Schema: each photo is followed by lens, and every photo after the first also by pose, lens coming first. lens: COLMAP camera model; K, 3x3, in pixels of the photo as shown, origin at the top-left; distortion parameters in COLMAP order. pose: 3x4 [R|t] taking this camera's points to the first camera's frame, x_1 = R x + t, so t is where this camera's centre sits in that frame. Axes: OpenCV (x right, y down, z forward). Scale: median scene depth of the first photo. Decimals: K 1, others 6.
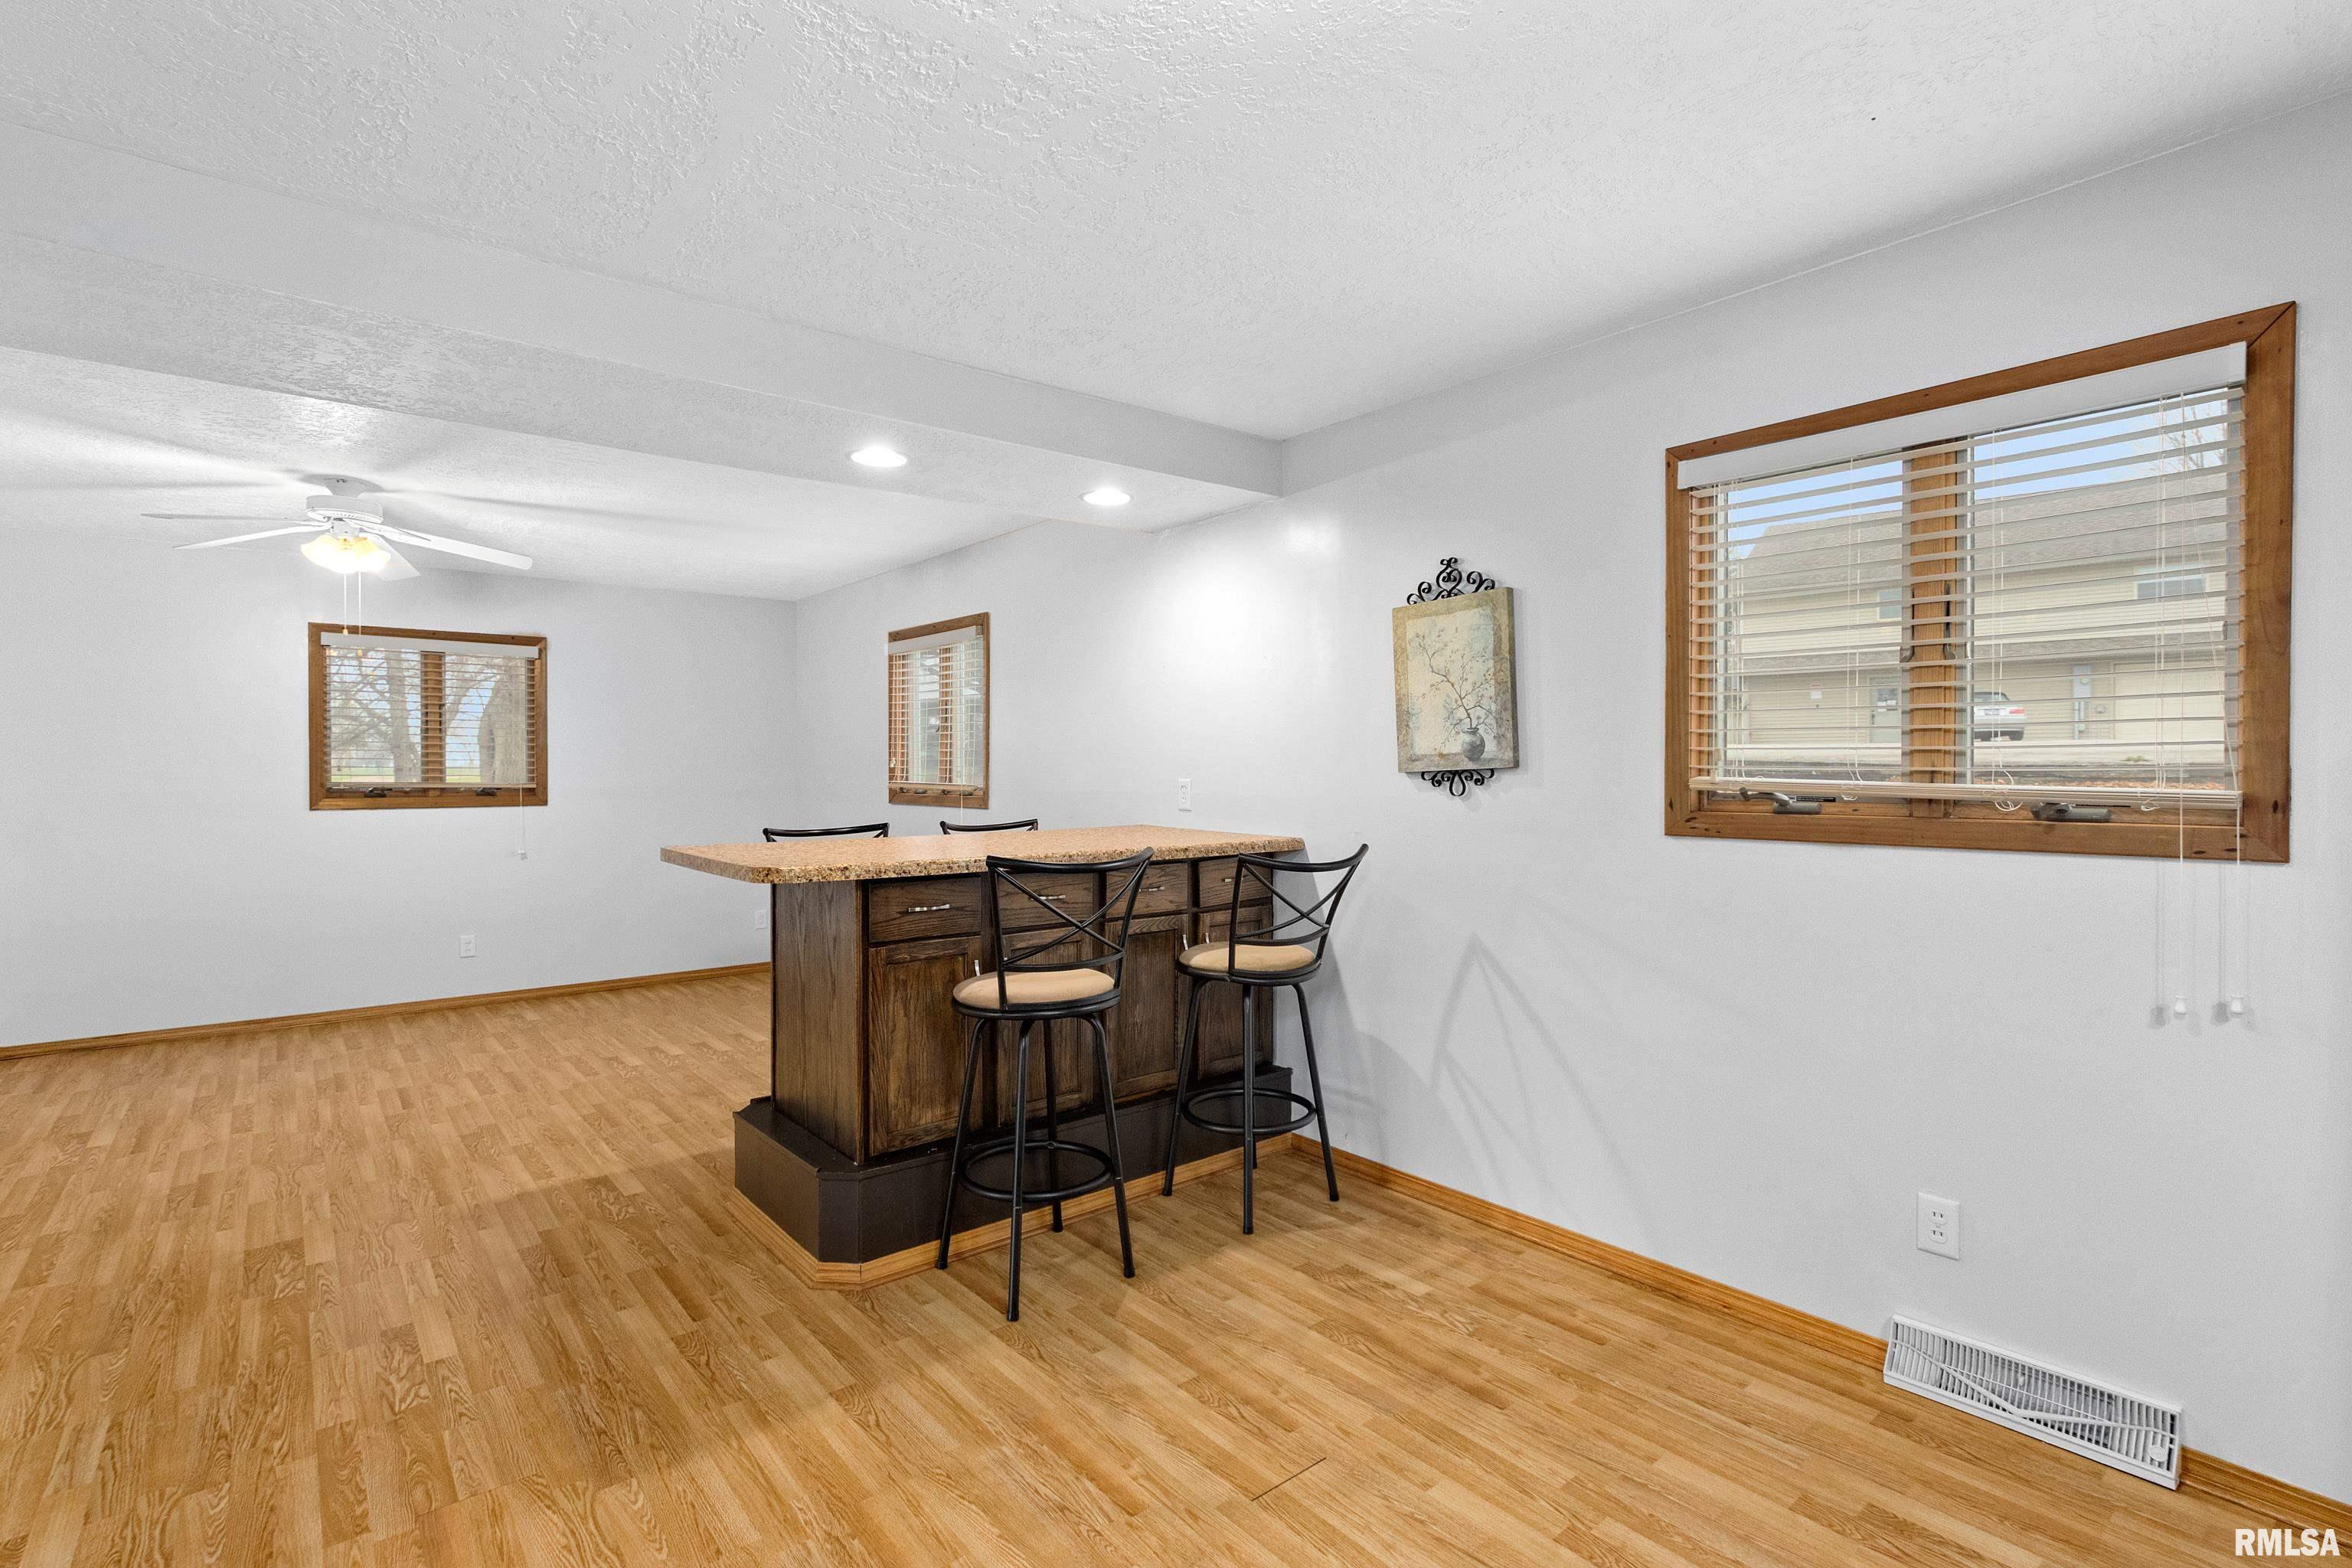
lens RADIAL K [[1105.7, 0, 1168.8], [0, 1105.7, 781.1], [0, 0, 1]] dist [0.000795, -0.001326]
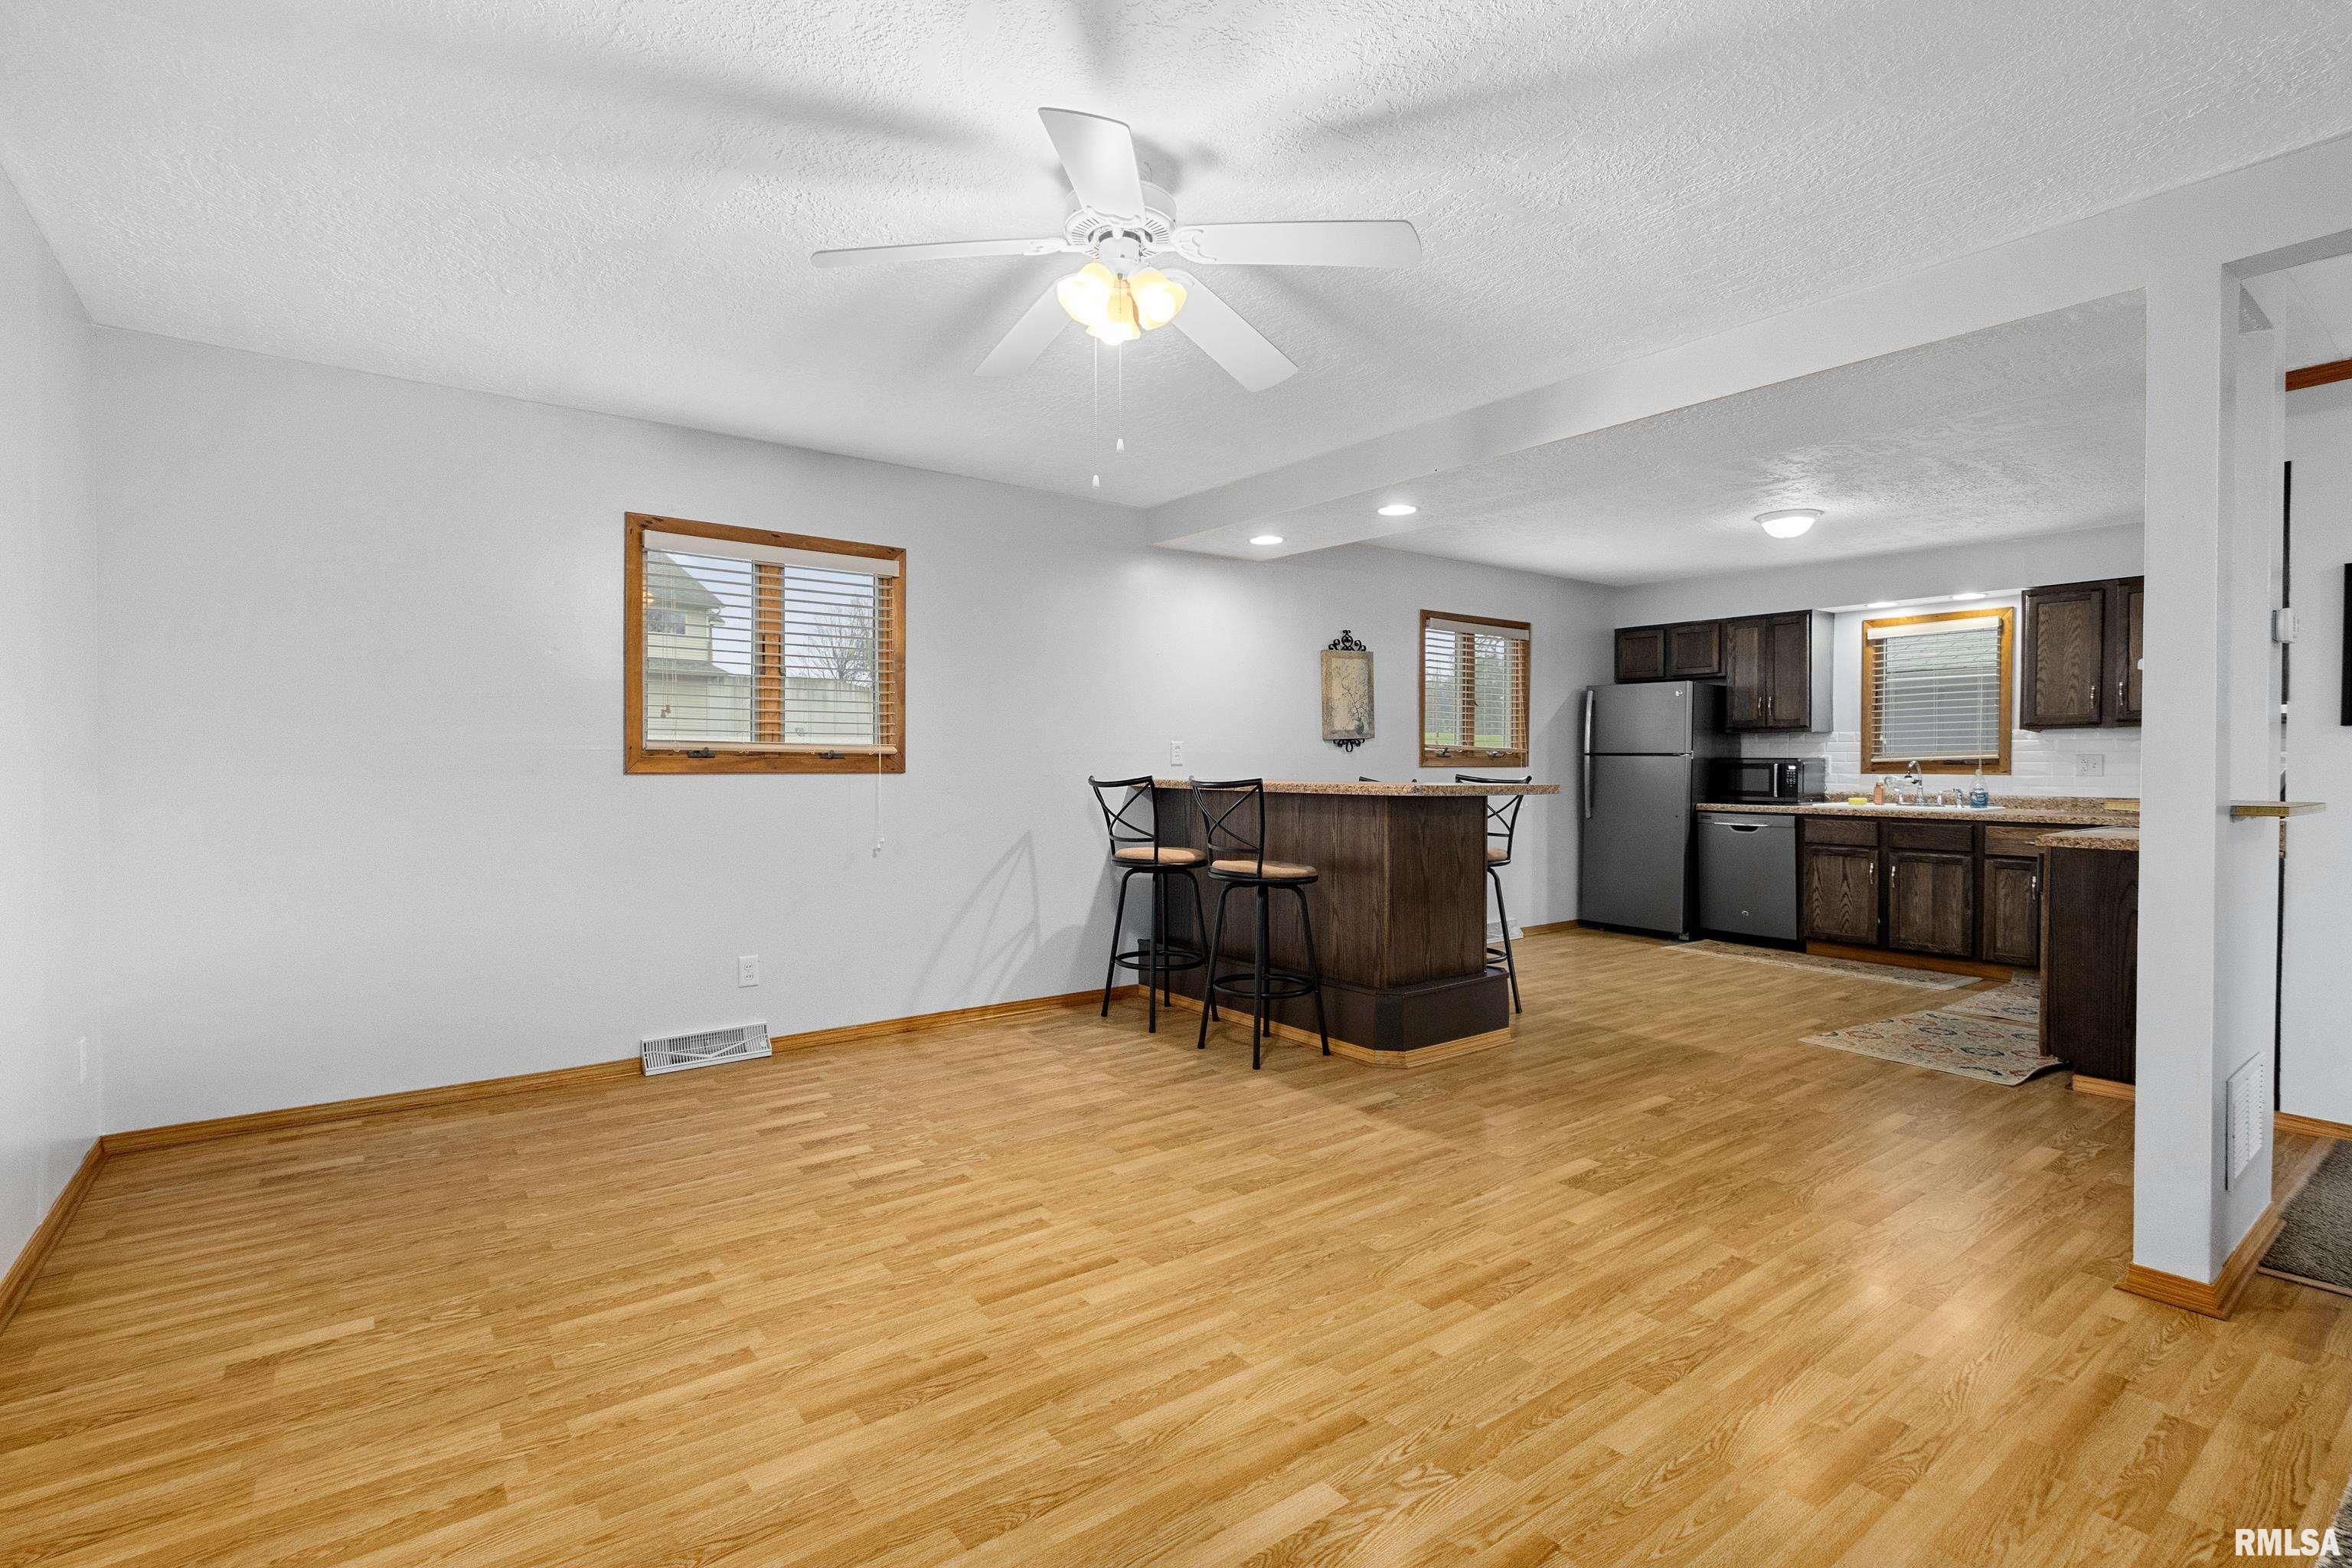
lens RADIAL K [[1105.7, 0, 1152.1], [0, 1105.7, 775.3], [0, 0, 1]] dist [0.000795, -0.001326]
pose [[0.040137, -0.009966, 0.999145, -1.752331], [0.007334, 0.999926, 0.009679, 0.034225], [-0.999167, 0.006939, 0.040207, 1.294883]]
